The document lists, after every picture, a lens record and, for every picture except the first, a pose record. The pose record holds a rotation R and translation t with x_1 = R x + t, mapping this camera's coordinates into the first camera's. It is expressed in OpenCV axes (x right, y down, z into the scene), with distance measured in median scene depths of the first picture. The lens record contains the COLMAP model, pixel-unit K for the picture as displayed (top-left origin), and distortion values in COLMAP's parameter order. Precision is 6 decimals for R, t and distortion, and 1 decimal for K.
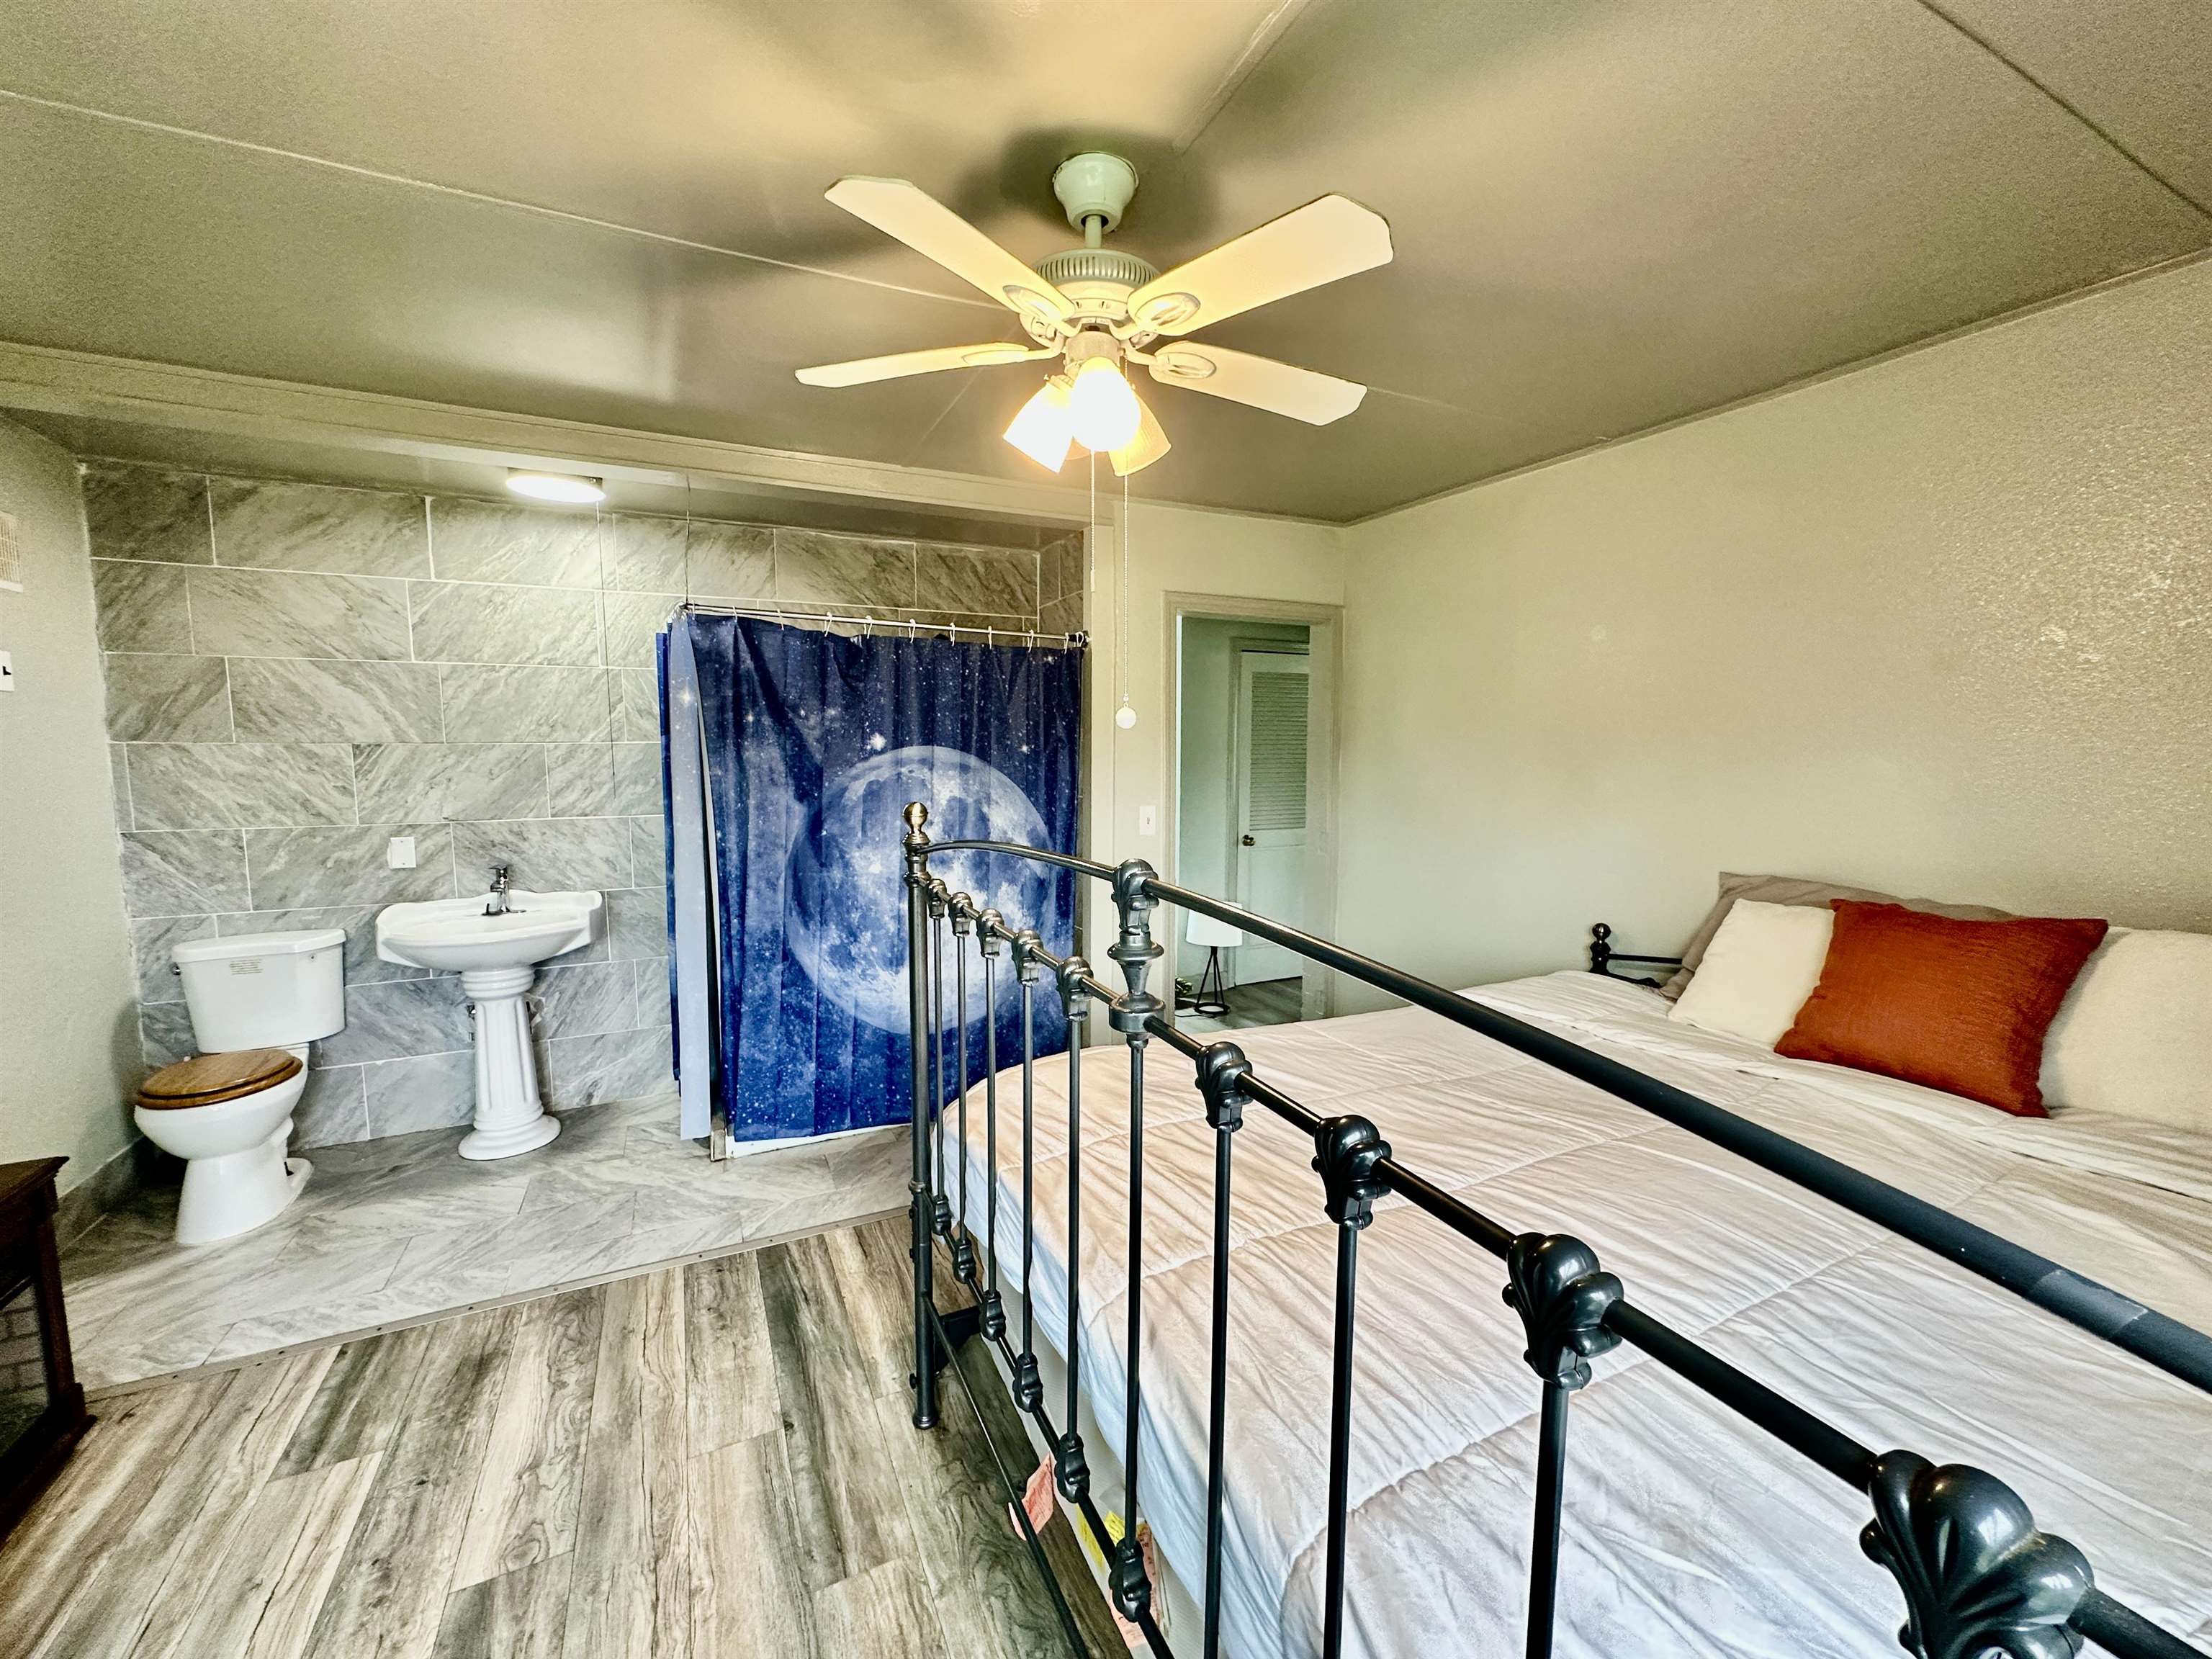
lens RADIAL K [[881.7, 0, 1112.9], [0, 881.7, 825.9], [0, 0, 1]] dist [-0.003118, -0.000496]
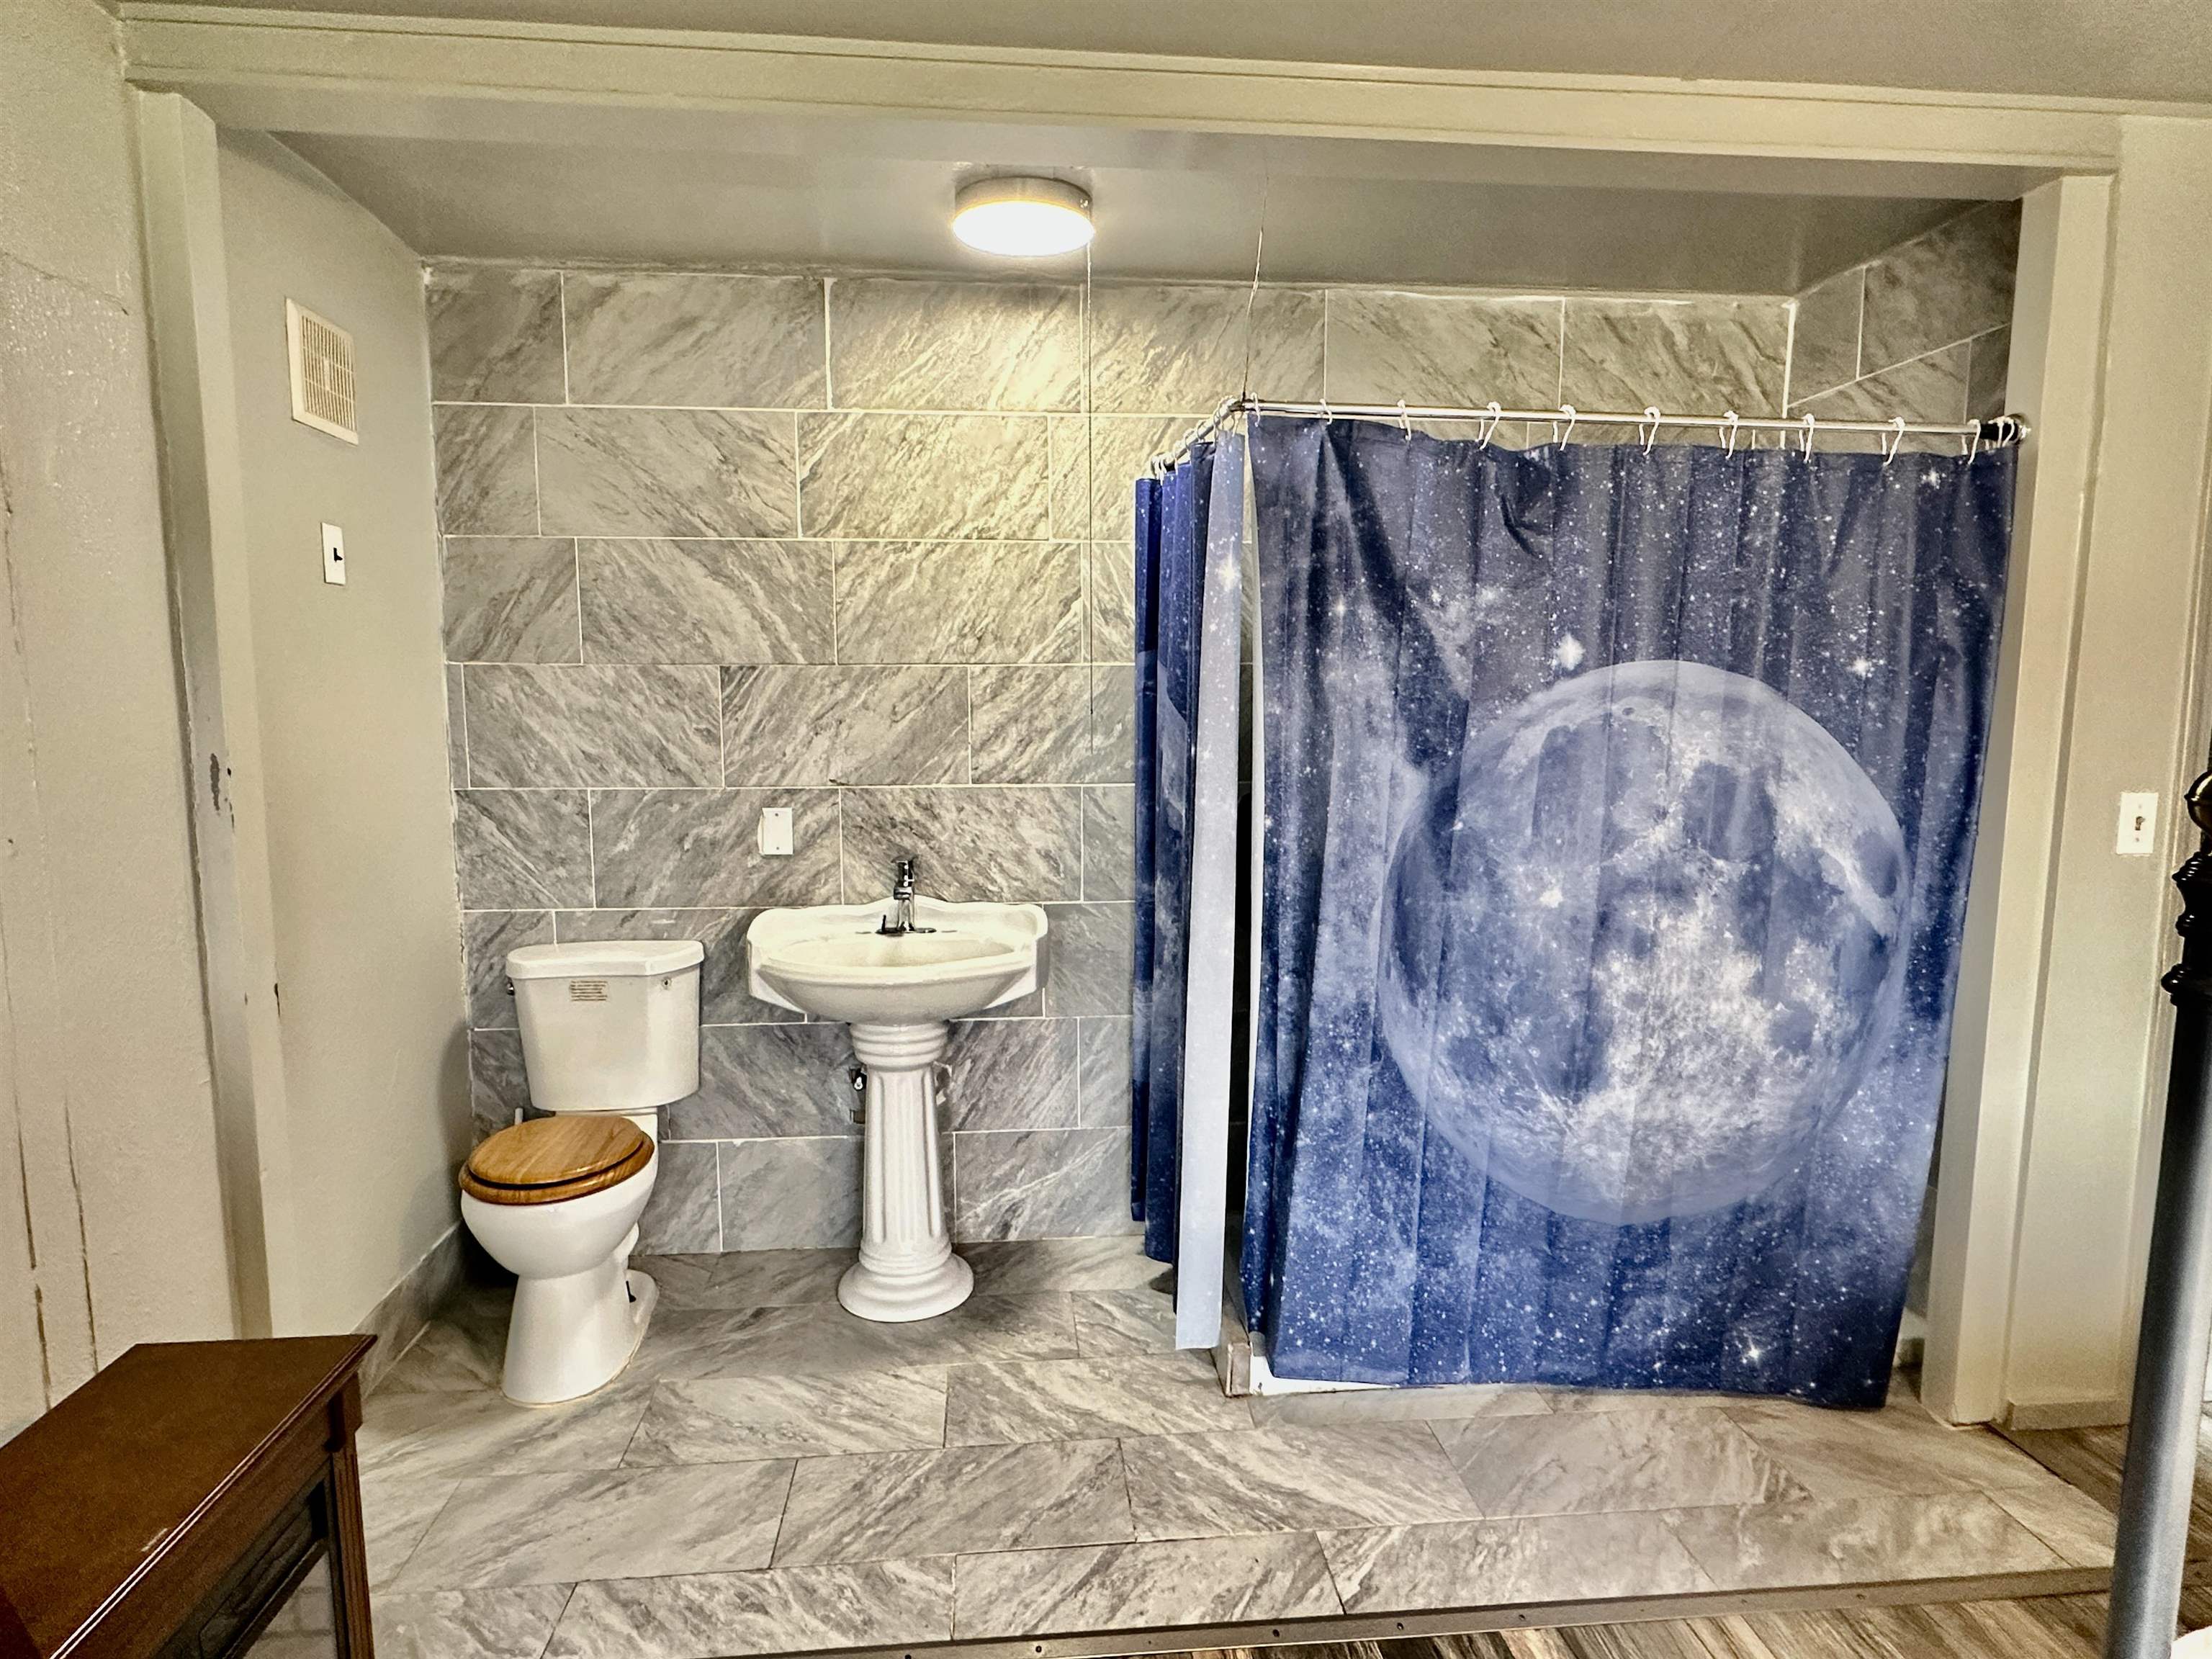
lens RADIAL K [[1222.2, 0, 1105.0], [0, 1222.2, 831.1], [0, 0, 1]] dist [-0.008804, -0.003240]
pose [[0.935703, 0.038964, -0.350630, -0.269278], [-0.033374, 0.999201, 0.021974, 0.001901], [0.351206, -0.008859, 0.936256, 0.241123]]
